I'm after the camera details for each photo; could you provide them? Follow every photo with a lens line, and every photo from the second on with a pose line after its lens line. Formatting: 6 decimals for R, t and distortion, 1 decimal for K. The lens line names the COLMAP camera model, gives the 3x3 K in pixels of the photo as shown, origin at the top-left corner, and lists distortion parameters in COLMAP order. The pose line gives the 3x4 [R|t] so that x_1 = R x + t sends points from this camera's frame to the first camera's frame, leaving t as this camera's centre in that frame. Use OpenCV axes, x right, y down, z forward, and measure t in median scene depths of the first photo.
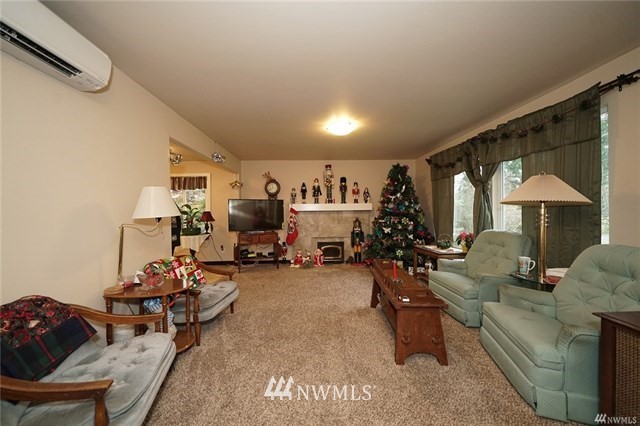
lens RADIAL K [[218.2, 0, 318.0], [0, 218.2, 212.9], [0, 0, 1]] dist [-0.009446, -0.000129]
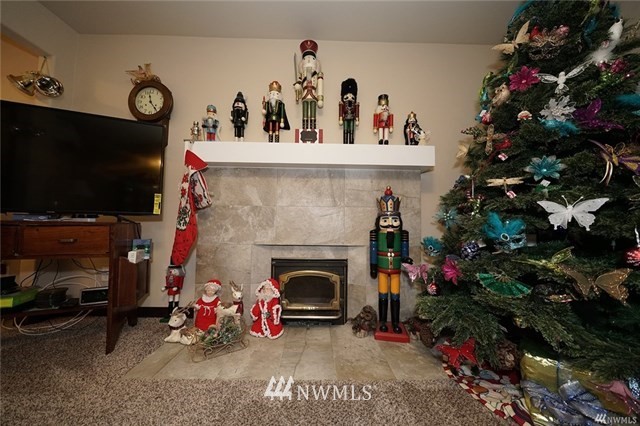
lens RADIAL K [[218.2, 0, 322.2], [0, 218.2, 211.5], [0, 0, 1]] dist [-0.009446, -0.000129]
pose [[0.999630, 0.027133, -0.002030, 0.079228], [-0.027204, 0.998083, -0.055596, 0.078220], [0.000518, 0.055631, 0.998451, 0.667303]]
